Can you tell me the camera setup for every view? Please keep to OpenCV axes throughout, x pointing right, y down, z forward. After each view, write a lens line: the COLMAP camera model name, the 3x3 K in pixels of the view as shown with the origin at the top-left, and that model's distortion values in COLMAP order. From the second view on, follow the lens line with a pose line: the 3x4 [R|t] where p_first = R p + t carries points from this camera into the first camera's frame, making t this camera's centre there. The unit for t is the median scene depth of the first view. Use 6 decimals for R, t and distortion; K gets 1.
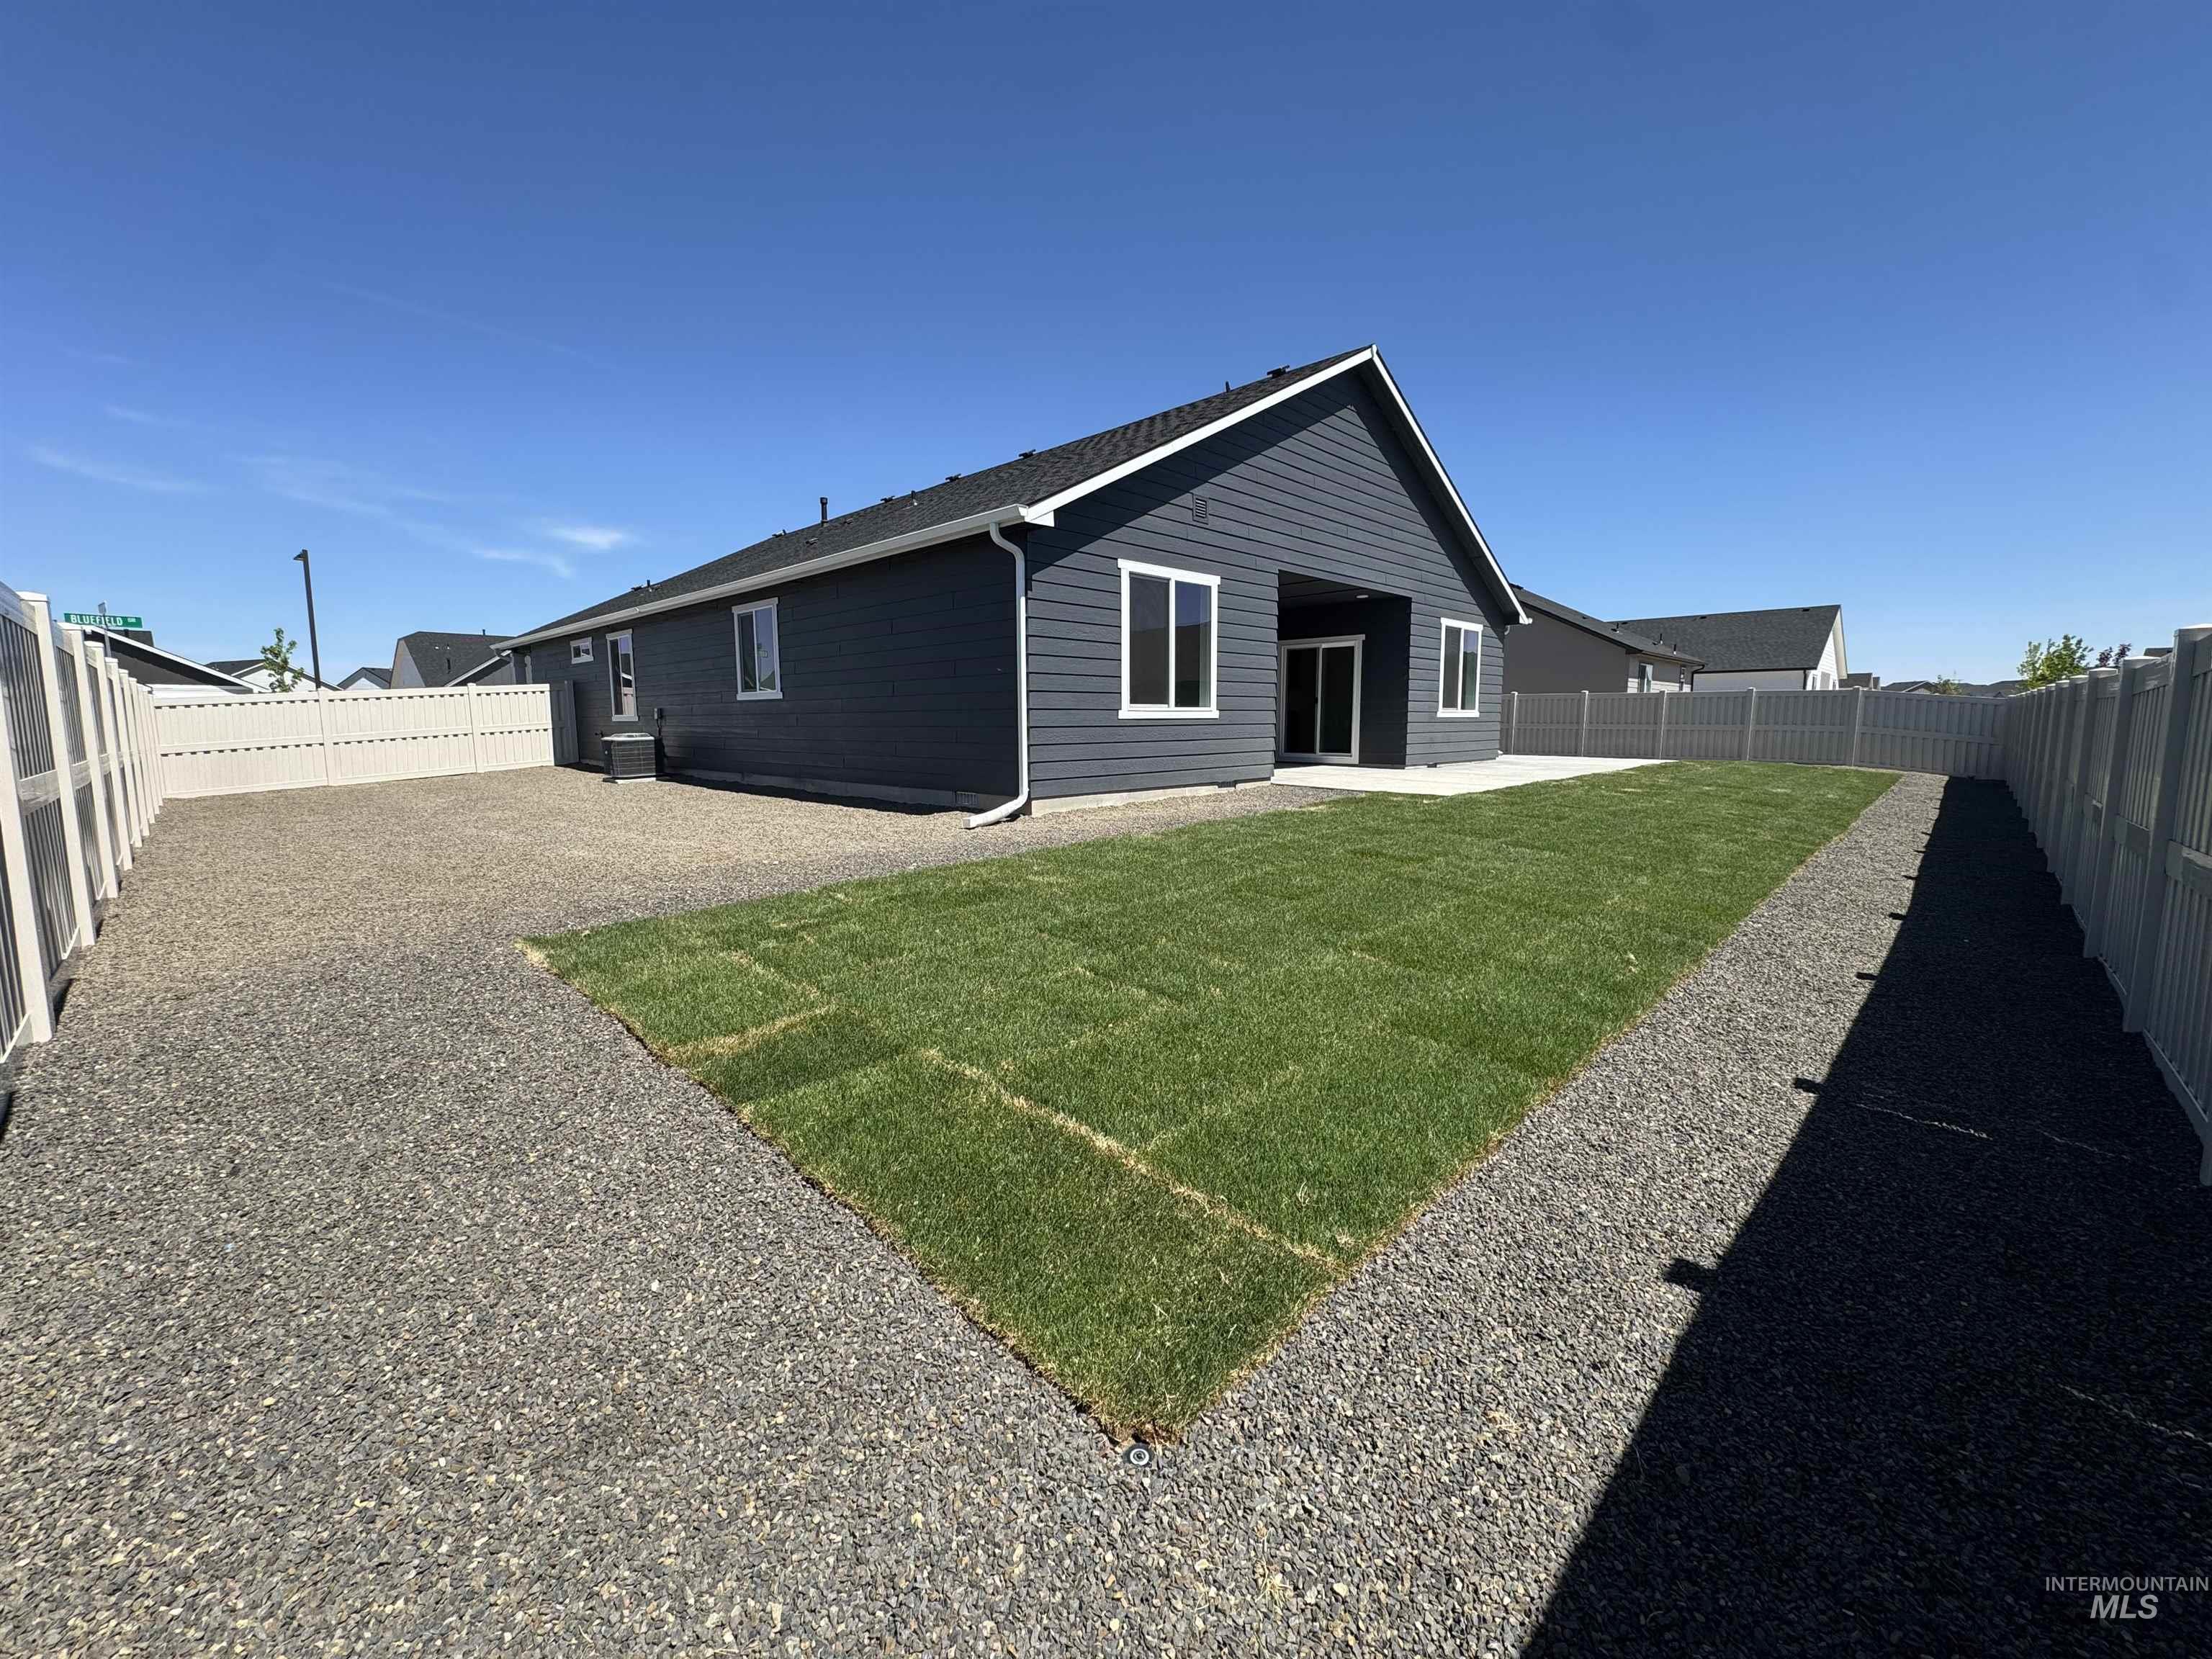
lens RADIAL K [[886.1, 0, 1102.1], [0, 886.1, 831.8], [0, 0, 1]] dist [0.000430, 0.000025]
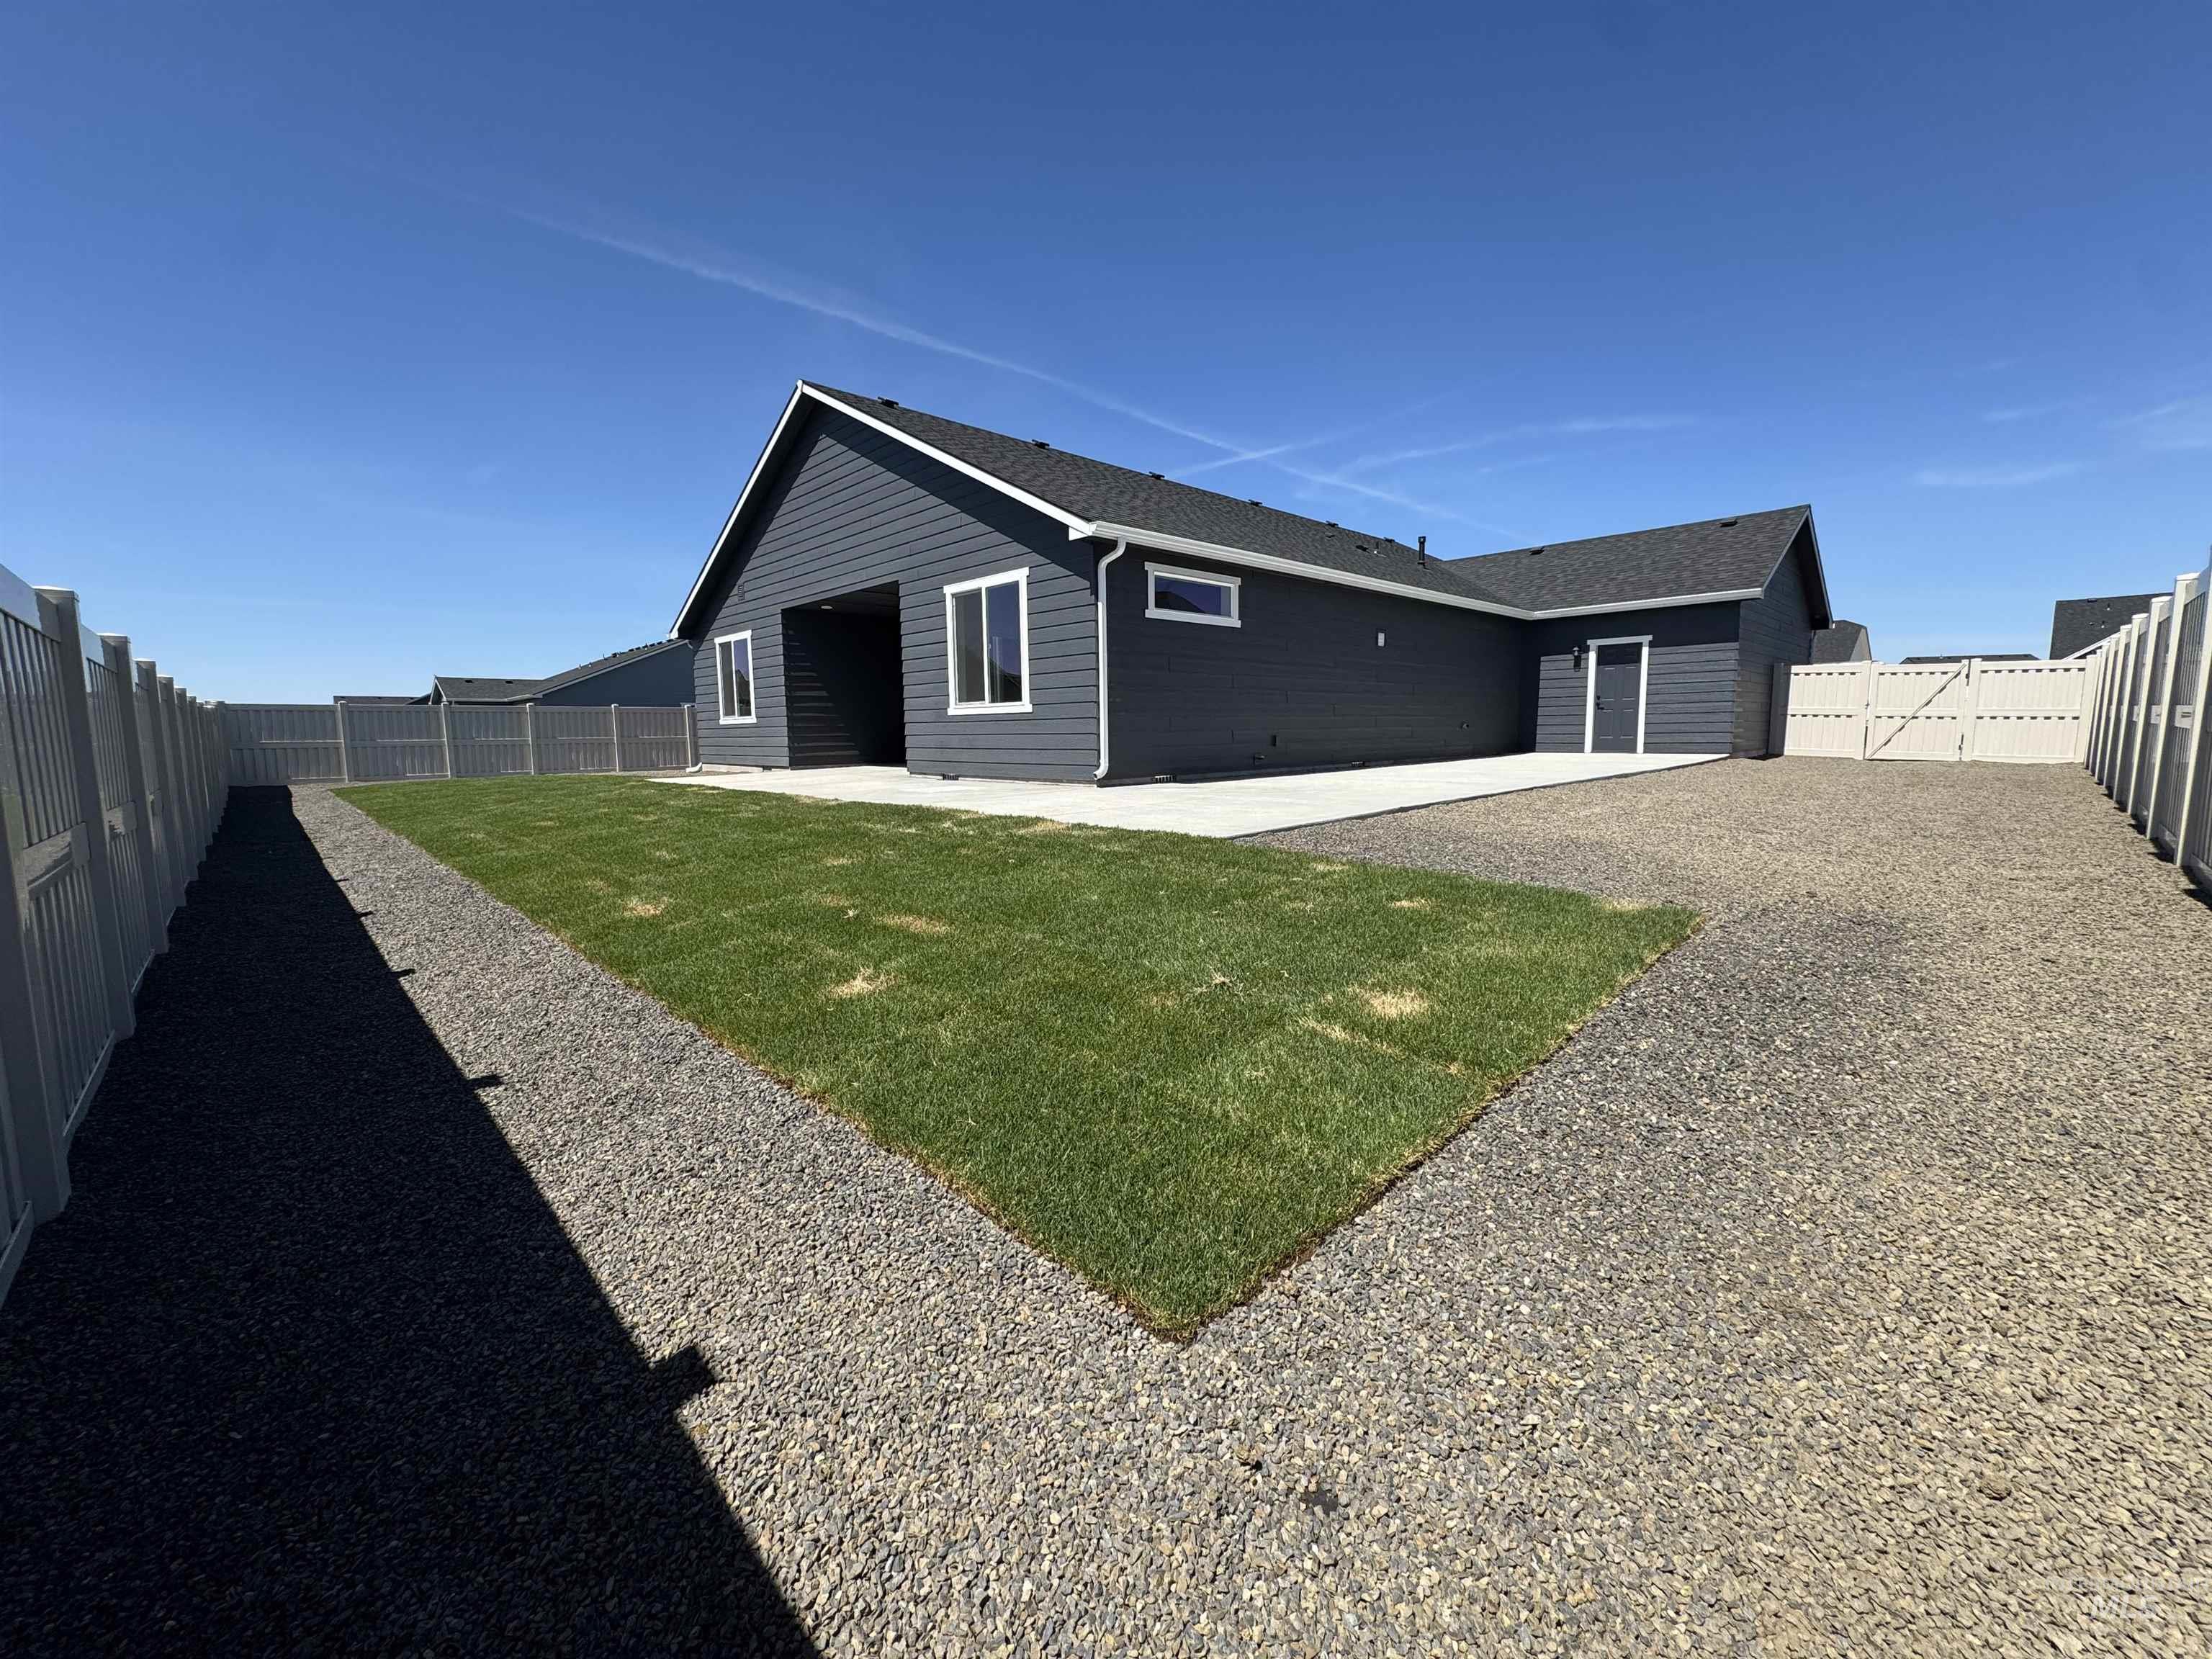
lens RADIAL K [[886.1, 0, 1102.2], [0, 886.1, 824.8], [0, 0, 1]] dist [0.000430, 0.000025]
pose [[-0.016650, 0.134928, -0.990715, 1.198110], [-0.088912, 0.986728, 0.135880, -0.156054], [0.995900, 0.090349, -0.004432, 1.170753]]
